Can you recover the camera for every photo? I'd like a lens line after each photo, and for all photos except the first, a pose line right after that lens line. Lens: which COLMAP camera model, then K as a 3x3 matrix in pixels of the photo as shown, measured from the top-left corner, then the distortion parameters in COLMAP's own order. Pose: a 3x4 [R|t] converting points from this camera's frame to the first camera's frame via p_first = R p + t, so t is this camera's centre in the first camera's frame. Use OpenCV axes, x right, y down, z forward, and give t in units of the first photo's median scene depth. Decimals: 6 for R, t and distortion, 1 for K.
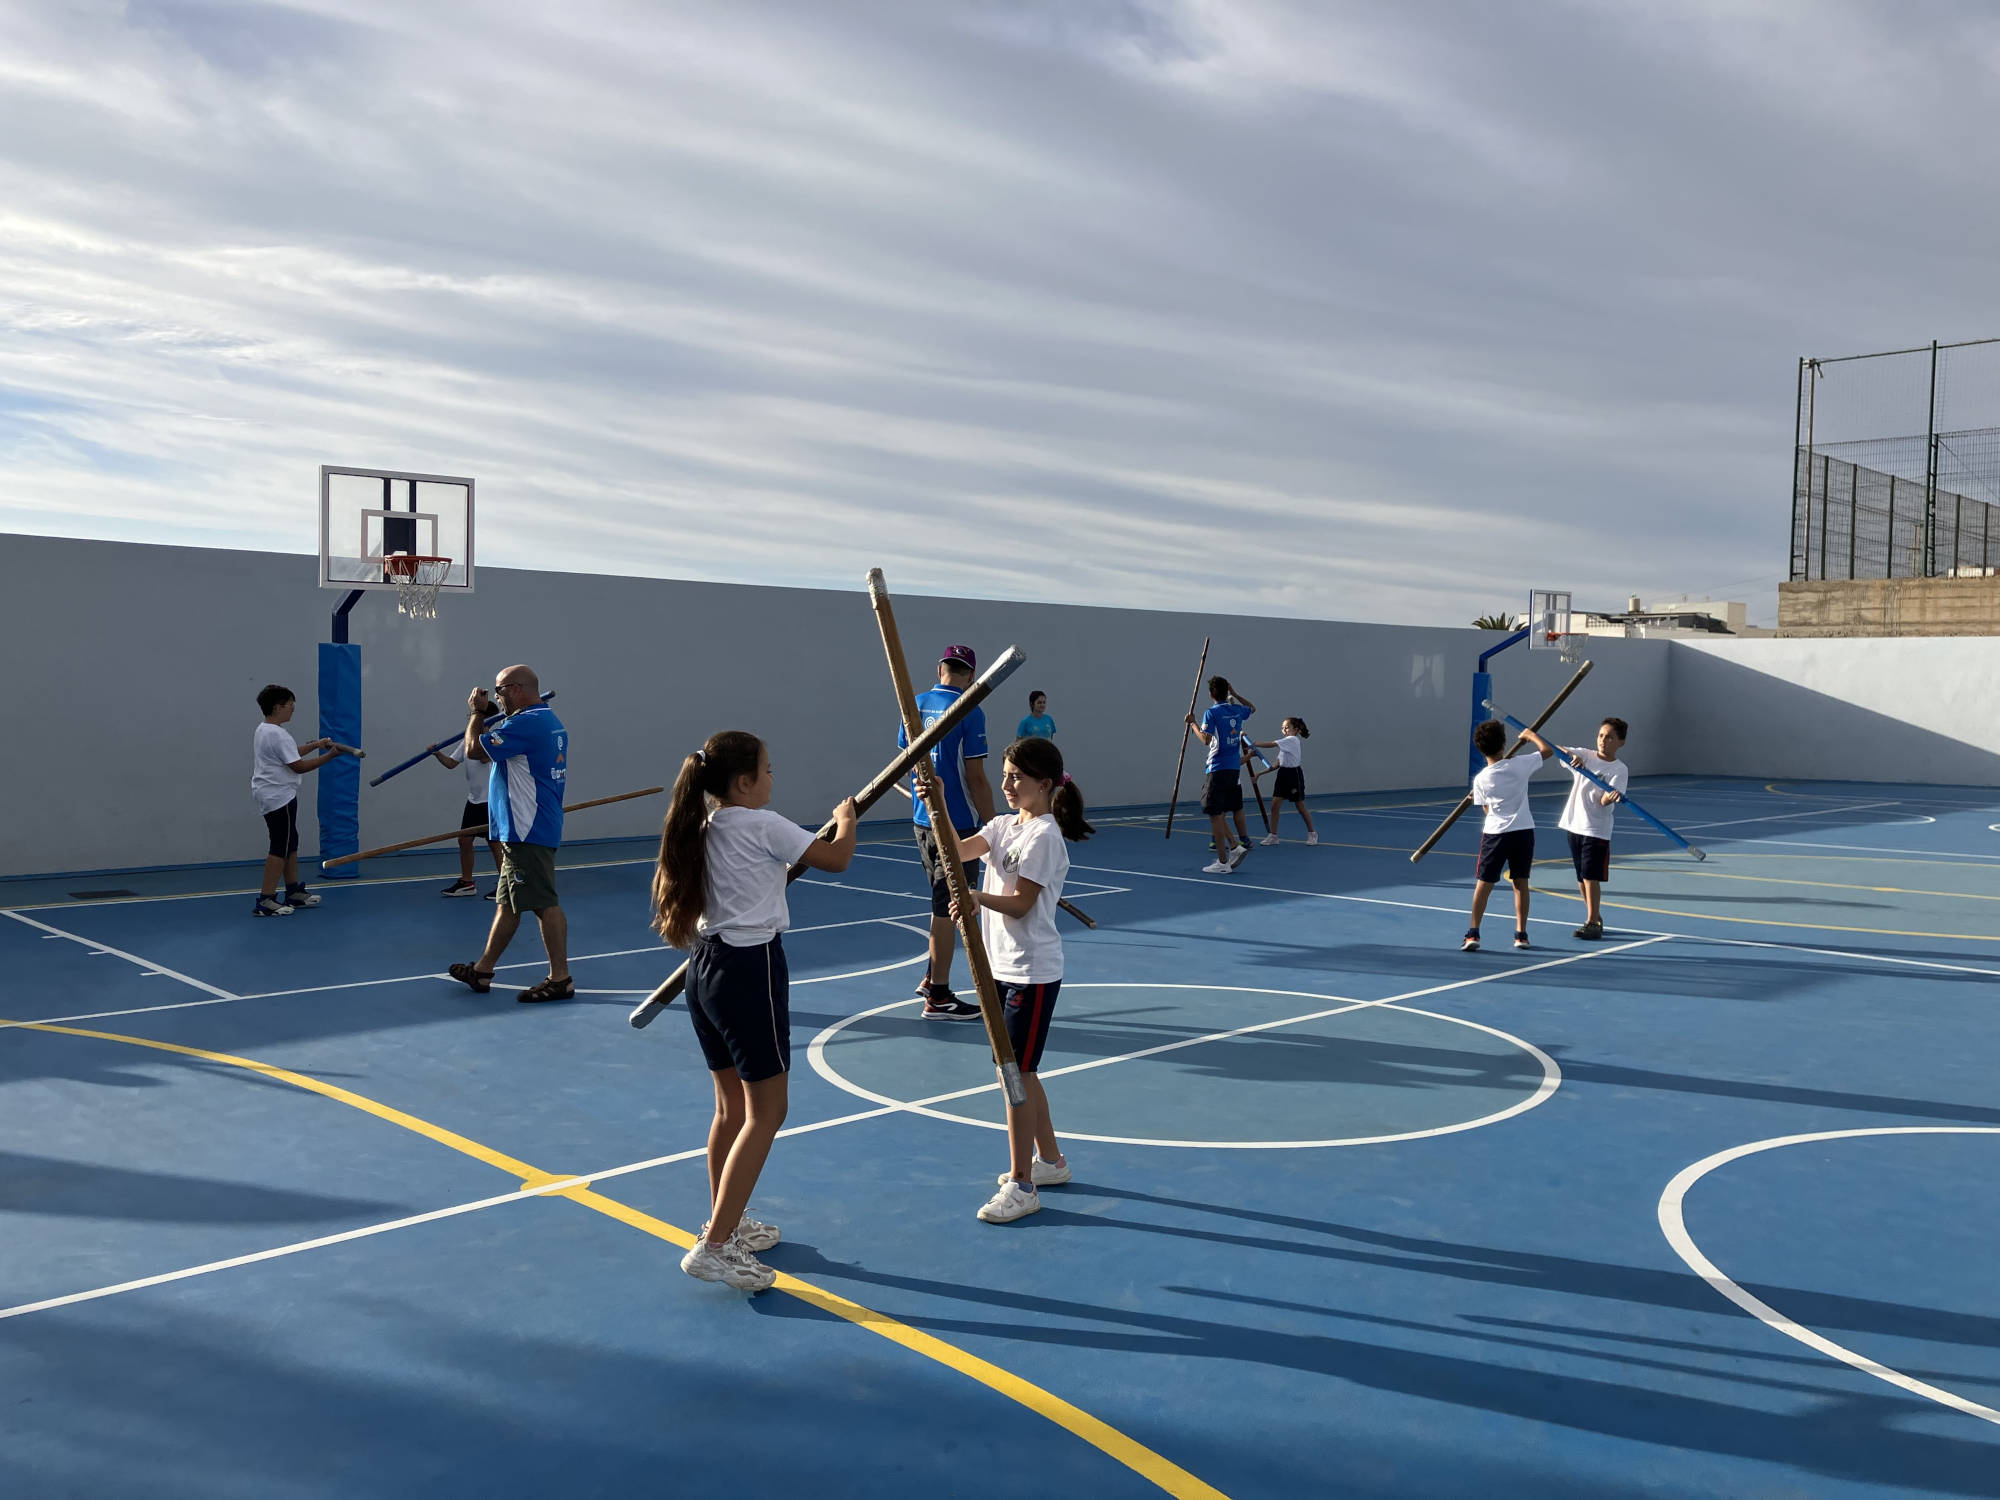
lens RADIAL K [[1681.1, 0, 985.0], [0, 1681.1, 751.6], [0, 0, 1]] dist [0.078383, -0.092215]
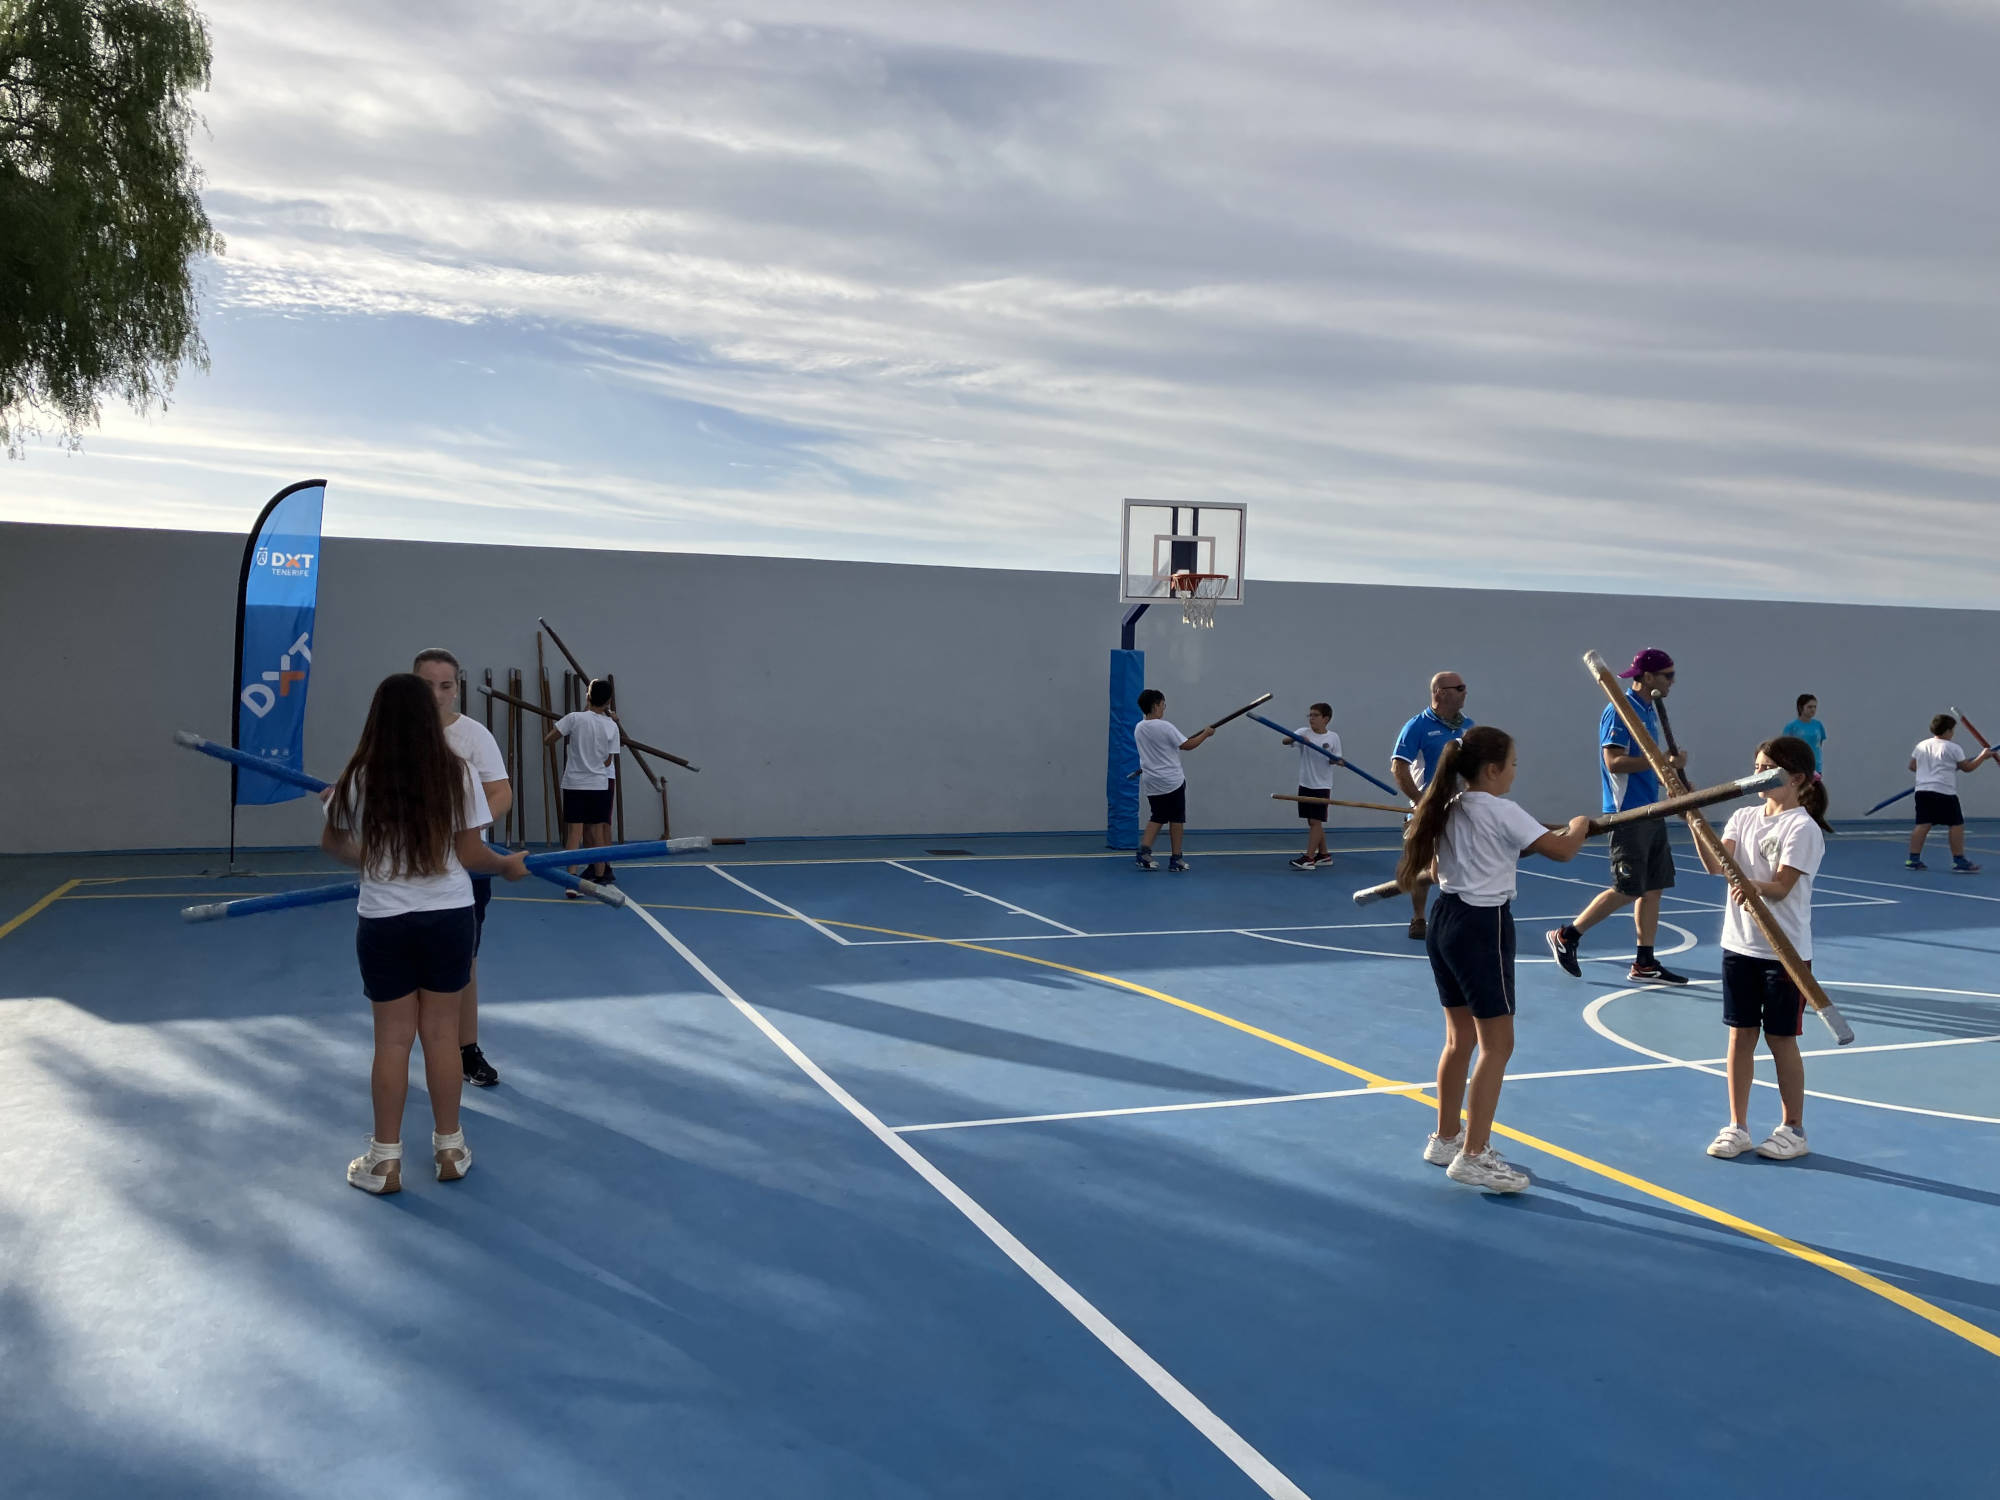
lens RADIAL K [[1681.1, 0, 985.0], [0, 1681.1, 751.6], [0, 0, 1]] dist [0.078383, -0.092215]
pose [[0.921281, 0.022397, -0.388252, -0.020430], [-0.022028, 0.999743, 0.005402, 0.002759], [0.388273, 0.003576, 0.921537, -0.111626]]
